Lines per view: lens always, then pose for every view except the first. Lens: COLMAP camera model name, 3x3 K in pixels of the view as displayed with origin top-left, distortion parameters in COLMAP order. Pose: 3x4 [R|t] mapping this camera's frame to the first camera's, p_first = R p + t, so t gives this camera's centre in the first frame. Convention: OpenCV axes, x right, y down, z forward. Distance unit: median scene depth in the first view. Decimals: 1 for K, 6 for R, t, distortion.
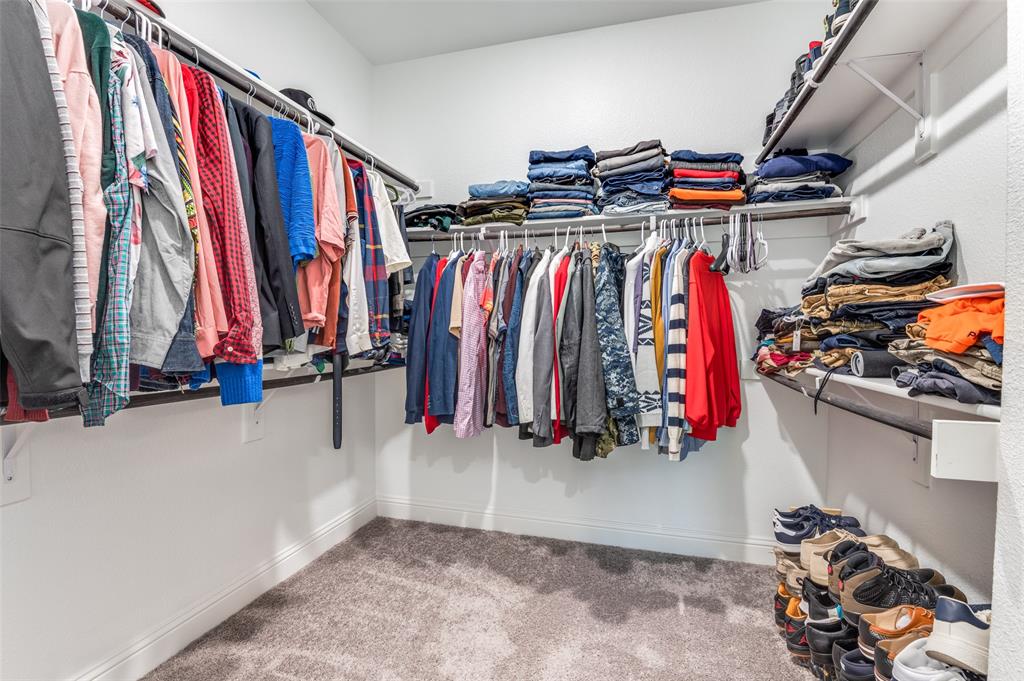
lens RADIAL K [[488.6, 0, 511.1], [0, 488.6, 337.0], [0, 0, 1]] dist [0.005995, -0.000274]
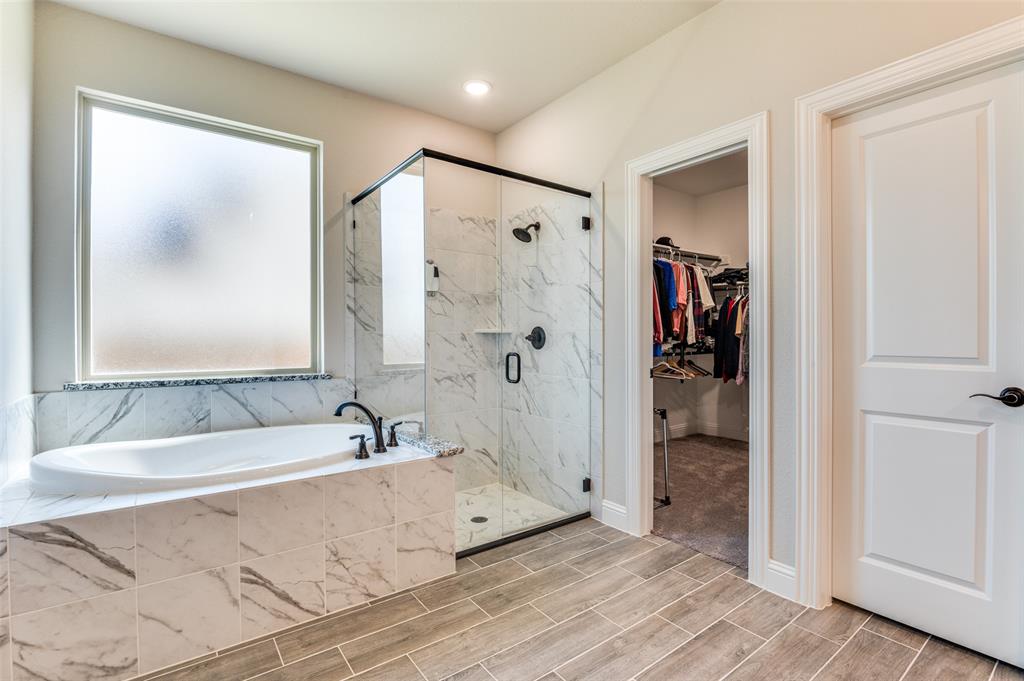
lens RADIAL K [[488.6, 0, 491.5], [0, 488.6, 335.9], [0, 0, 1]] dist [0.005995, -0.000274]
pose [[0.791945, -0.005895, -0.610564, 0.376235], [-0.002436, 0.999915, -0.012814, 0.024064], [0.610587, 0.011635, 0.791863, -1.493805]]
